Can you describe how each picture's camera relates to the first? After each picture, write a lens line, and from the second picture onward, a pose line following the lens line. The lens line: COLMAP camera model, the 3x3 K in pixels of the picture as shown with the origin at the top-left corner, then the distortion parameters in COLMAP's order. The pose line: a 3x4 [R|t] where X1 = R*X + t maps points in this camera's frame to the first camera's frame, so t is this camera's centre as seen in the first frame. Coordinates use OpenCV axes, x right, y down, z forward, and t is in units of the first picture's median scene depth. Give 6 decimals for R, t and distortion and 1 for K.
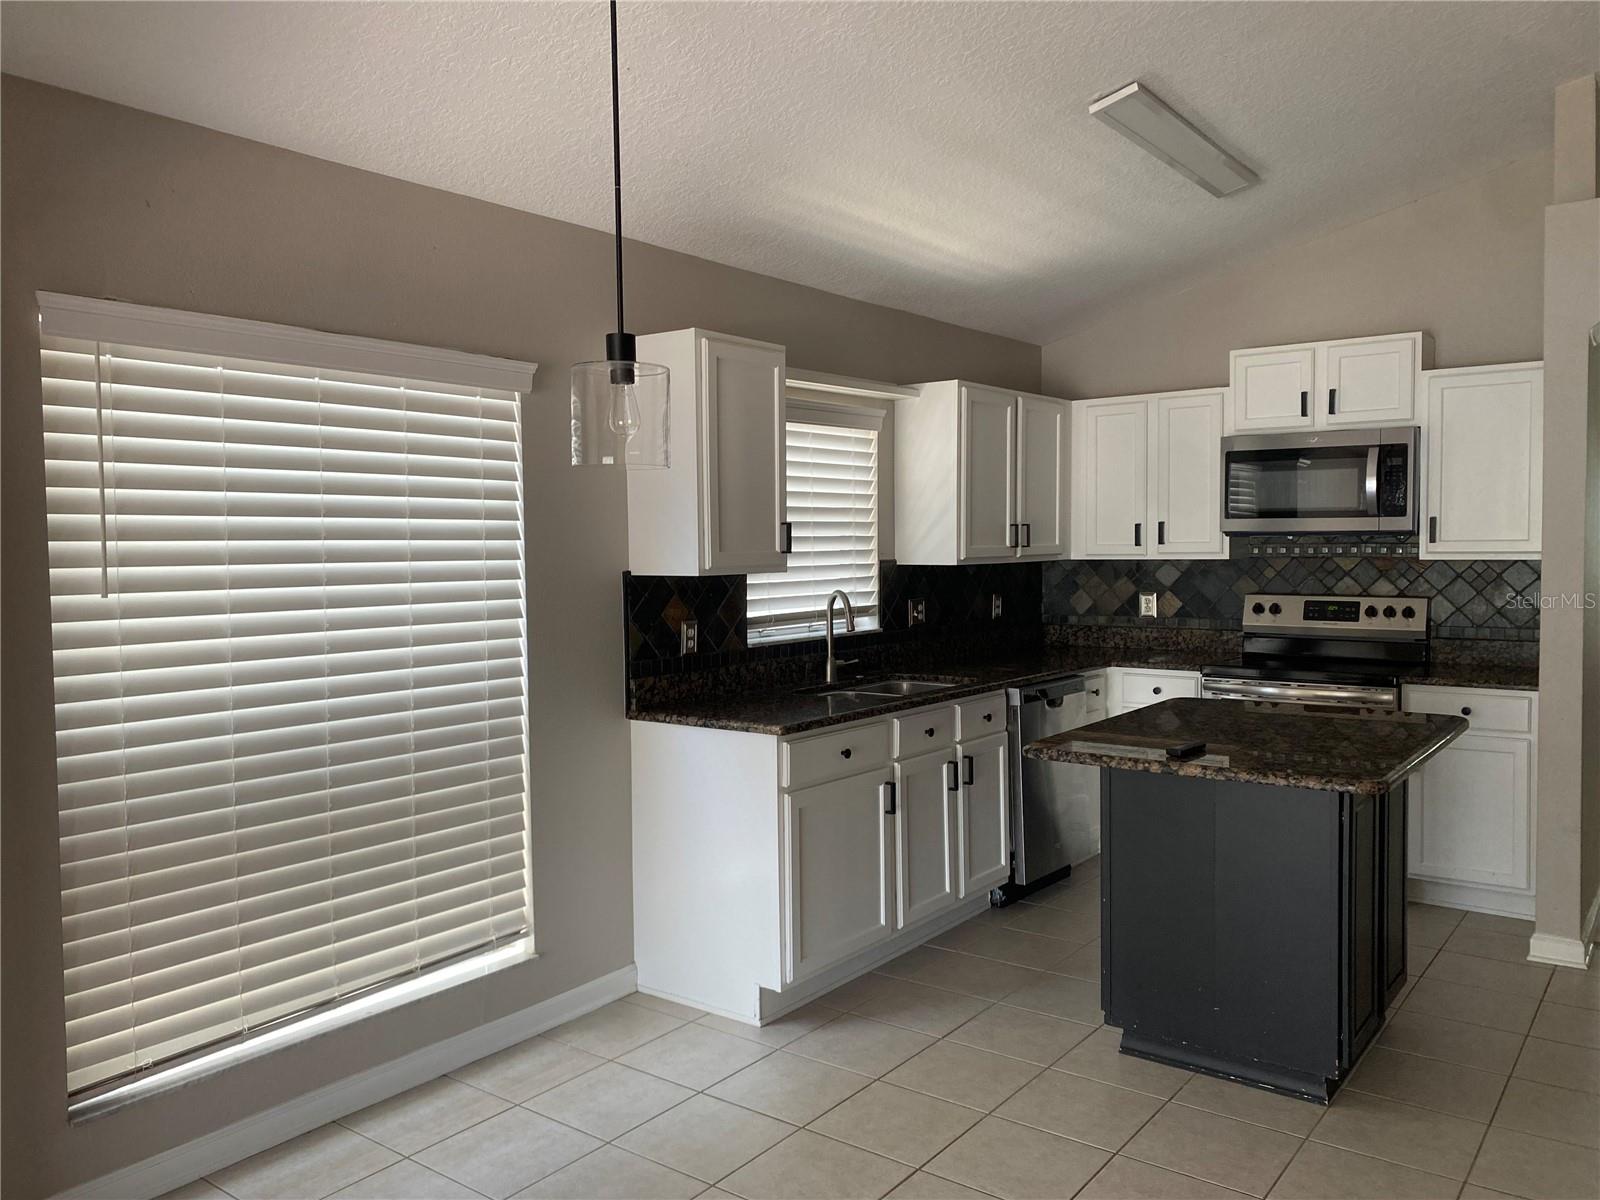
lens RADIAL K [[1234.5, 0, 776.0], [0, 1234.5, 590.7], [0, 0, 1]] dist [0.056119, -0.081965]
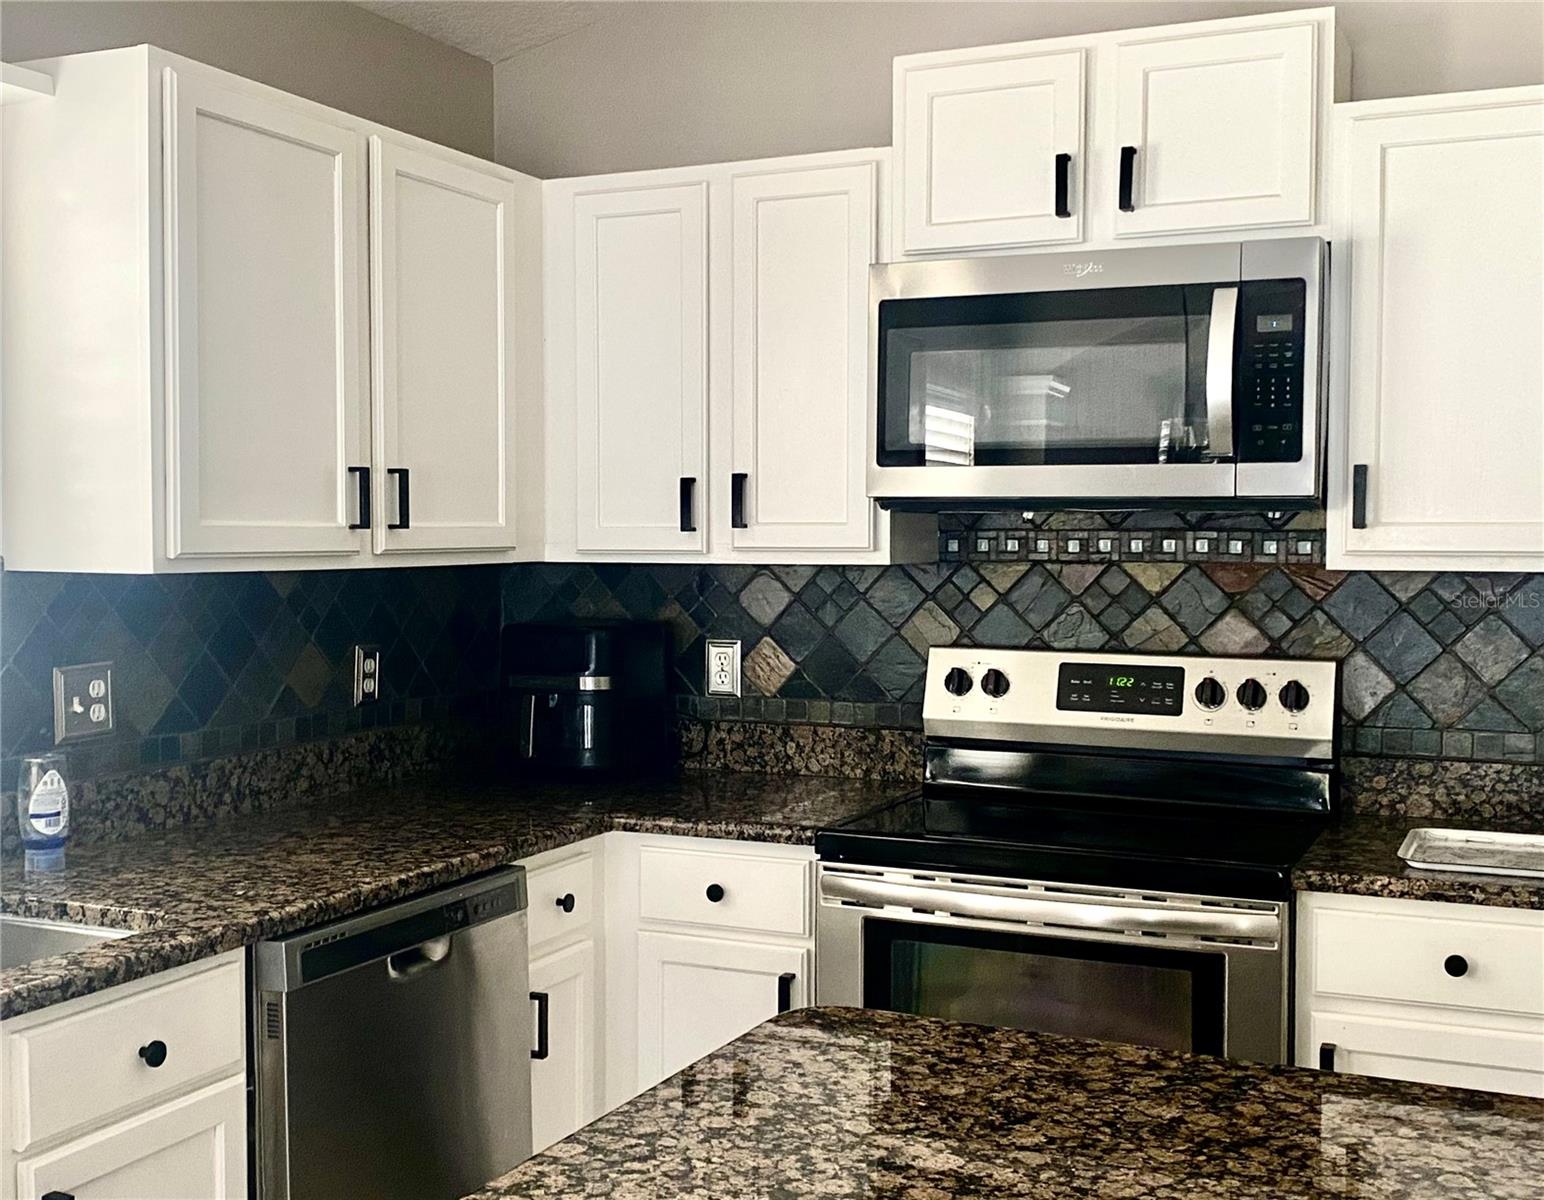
lens RADIAL K [[1843.5, 0, 701.5], [0, 1843.5, 598.5], [0, 0, 1]] dist [0.073329, 0.000000]
pose [[0.976965, 0.004055, 0.213359, 0.189036], [-0.003519, 0.999990, -0.002890, -0.013144], [-0.213369, 0.002073, 0.976970, 0.454161]]
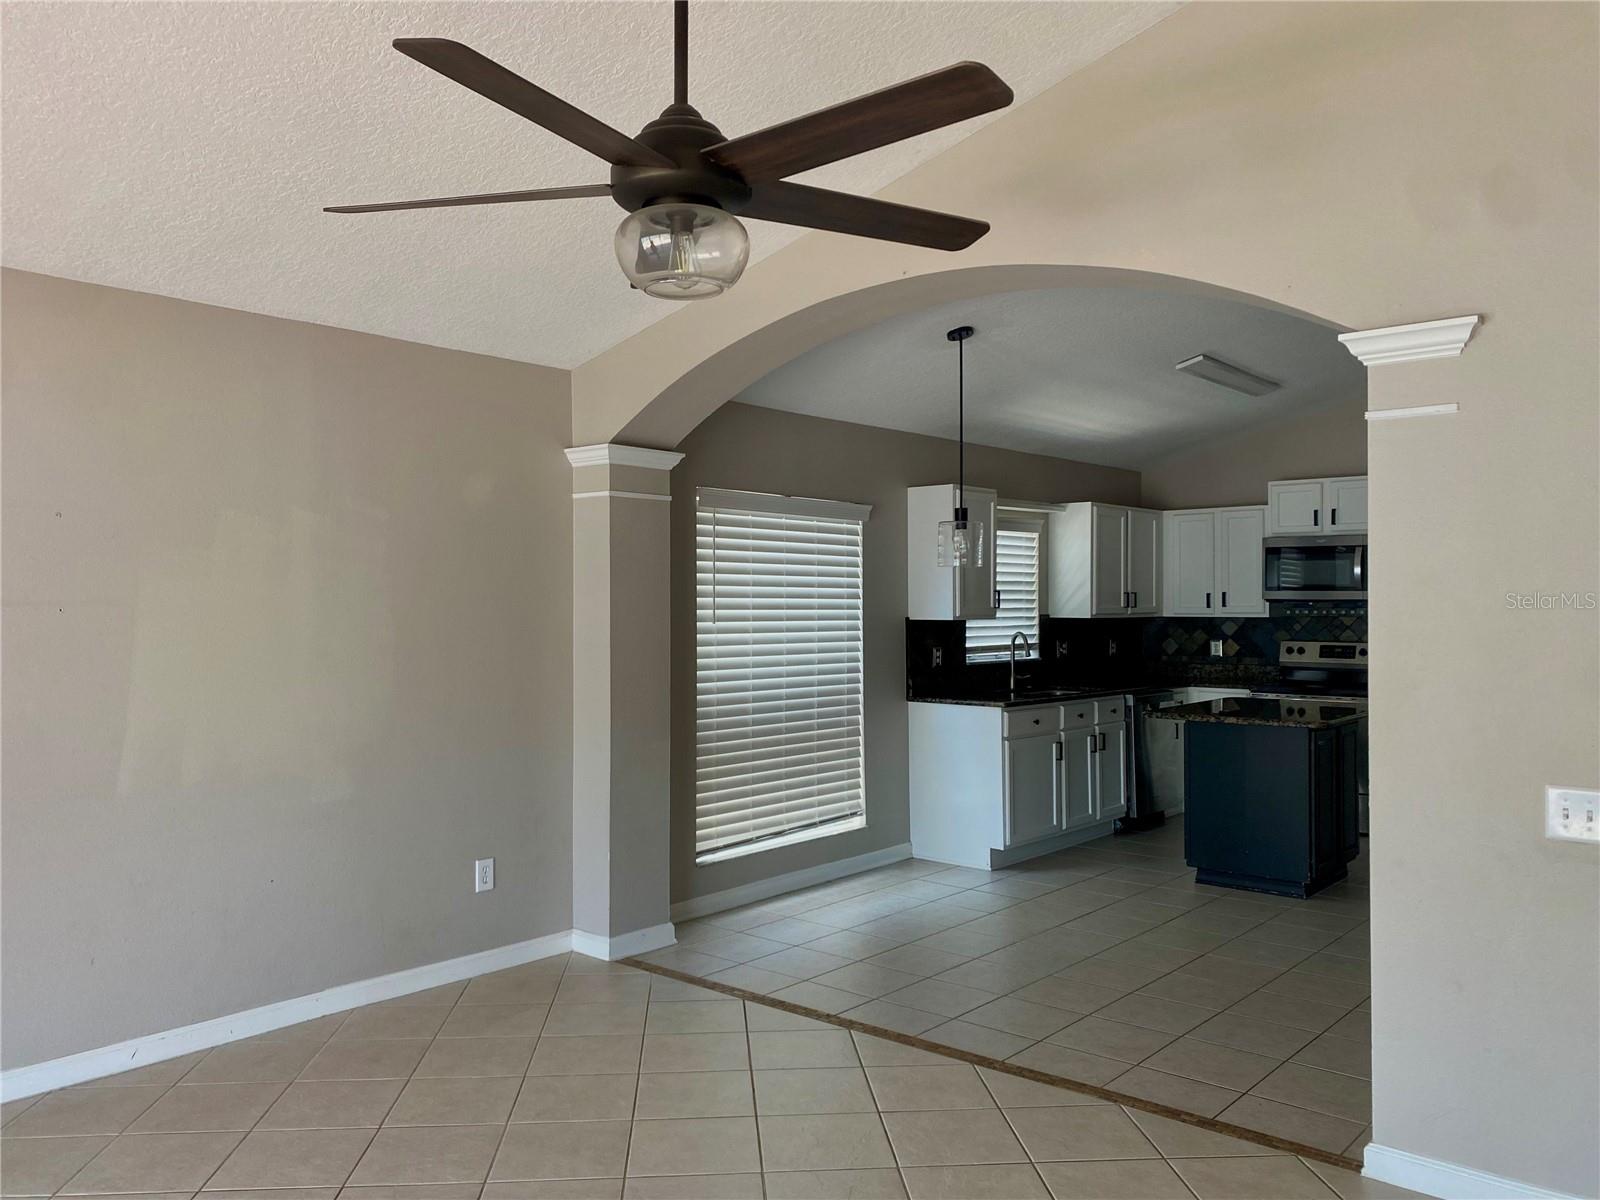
lens RADIAL K [[1234.5, 0, 760.5], [0, 1234.5, 578.0], [0, 0, 1]] dist [0.056119, -0.081965]
pose [[0.997305, 0.010196, -0.072658, -0.165208], [-0.014477, 0.998174, -0.058649, 0.028138], [0.071928, 0.059543, 0.995631, -0.633321]]
